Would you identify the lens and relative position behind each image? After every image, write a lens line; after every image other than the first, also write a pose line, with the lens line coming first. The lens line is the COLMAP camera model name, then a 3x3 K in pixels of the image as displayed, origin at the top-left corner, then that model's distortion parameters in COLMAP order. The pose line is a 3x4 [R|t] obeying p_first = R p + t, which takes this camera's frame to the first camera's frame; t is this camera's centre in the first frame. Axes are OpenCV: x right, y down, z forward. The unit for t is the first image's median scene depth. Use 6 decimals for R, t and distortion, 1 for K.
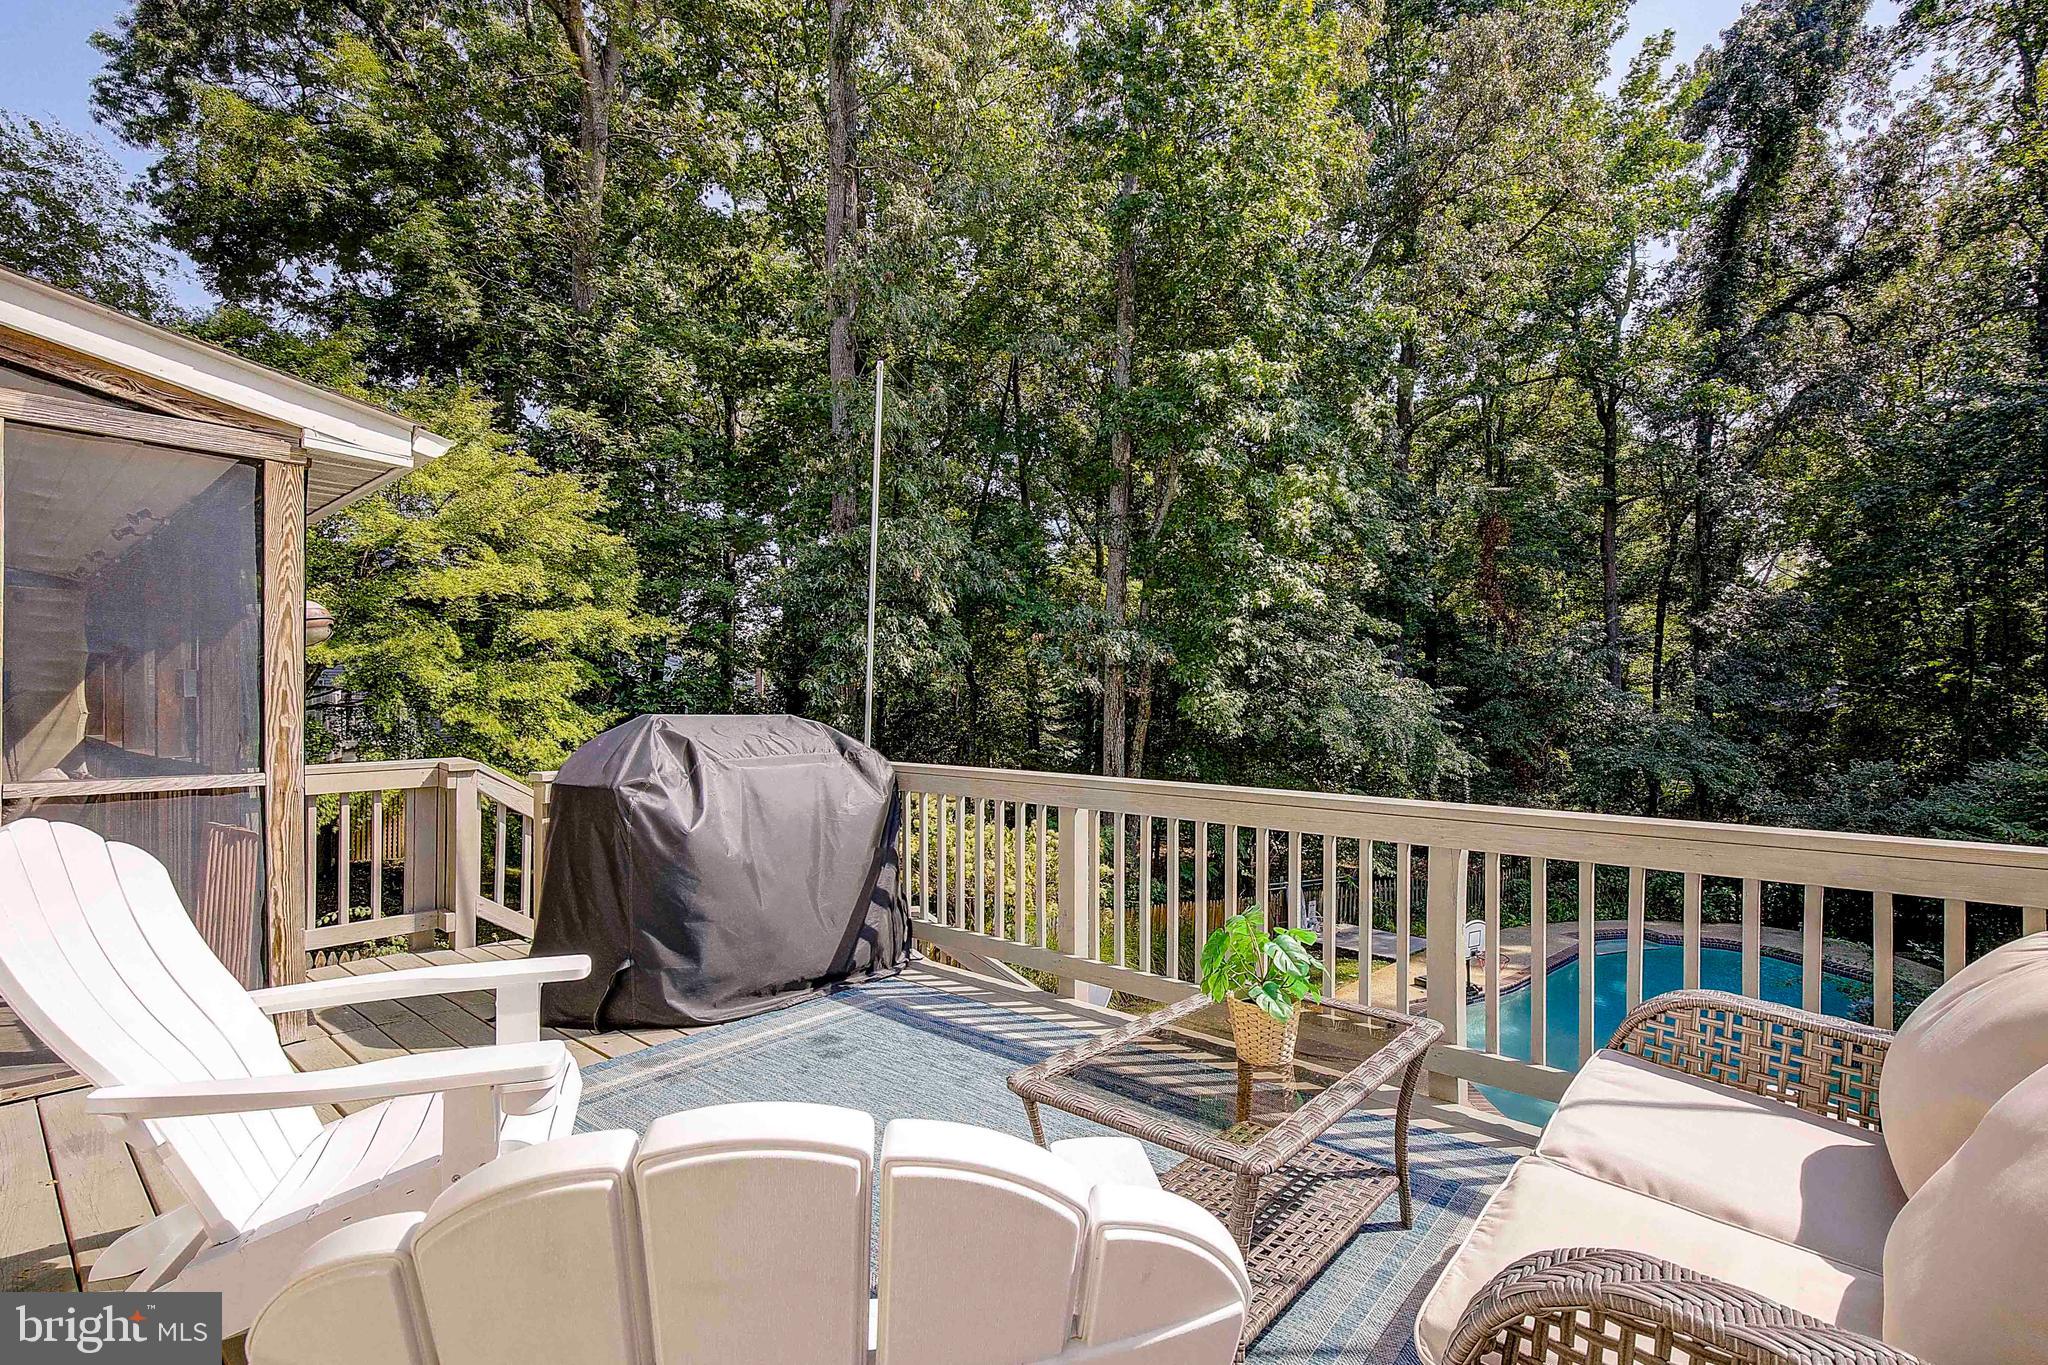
lens RADIAL K [[961.6, 0, 1033.5], [0, 961.6, 685.5], [0, 0, 1]] dist [-0.012293, 0.000533]
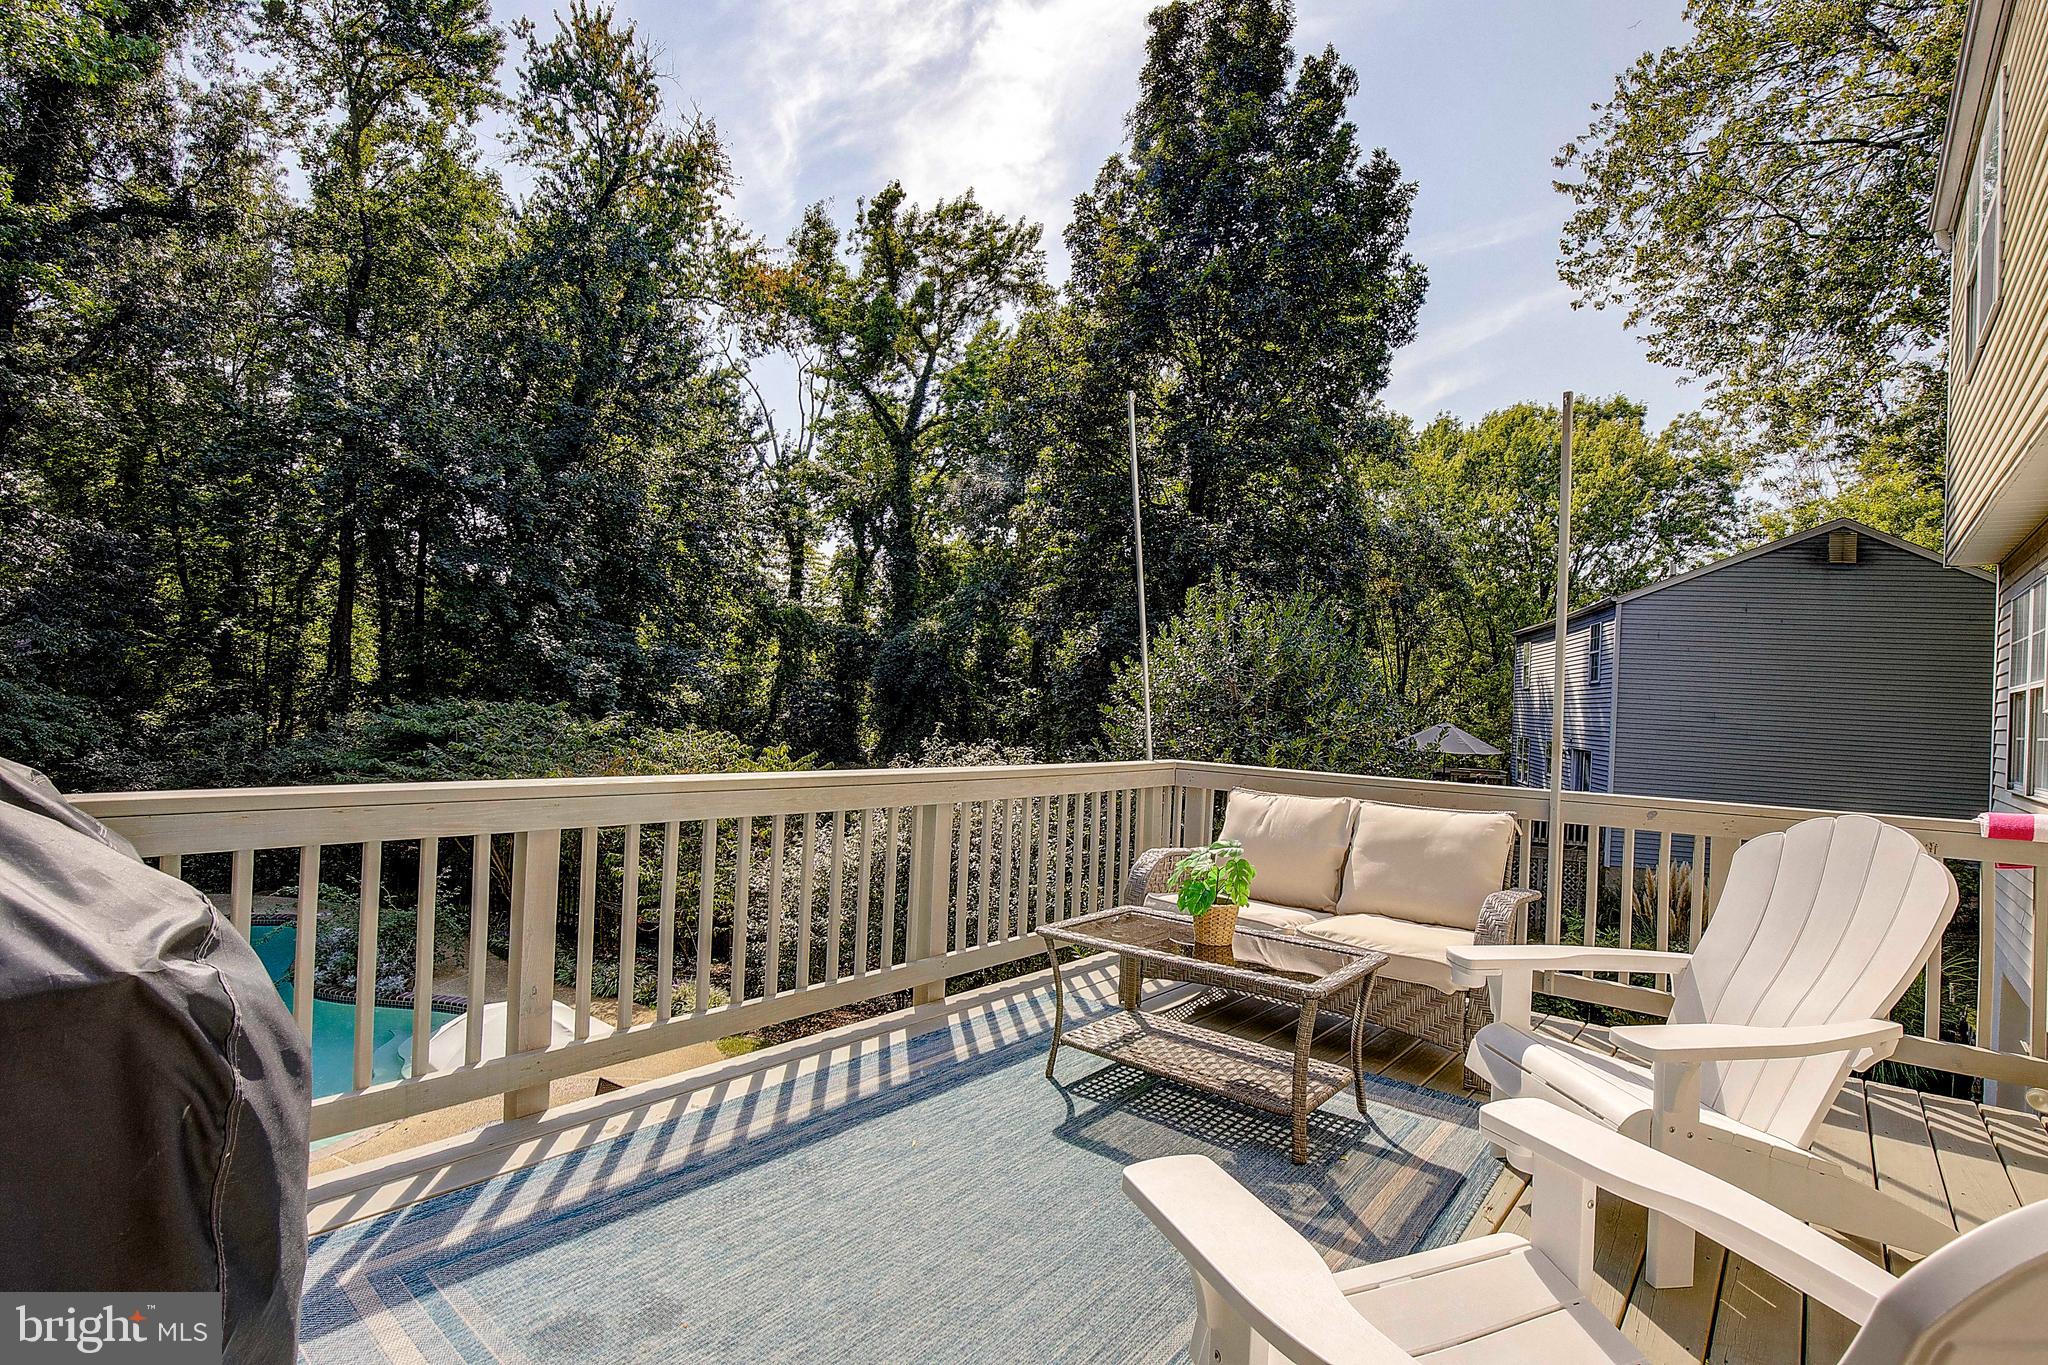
lens RADIAL K [[961.6, 0, 1035.6], [0, 961.6, 666.0], [0, 0, 1]] dist [-0.012293, 0.000533]
pose [[-0.011805, 0.030624, 0.999461, -0.671959], [-0.060937, 0.997651, -0.031288, 0.012591], [-0.998072, -0.061274, -0.009911, 0.705467]]
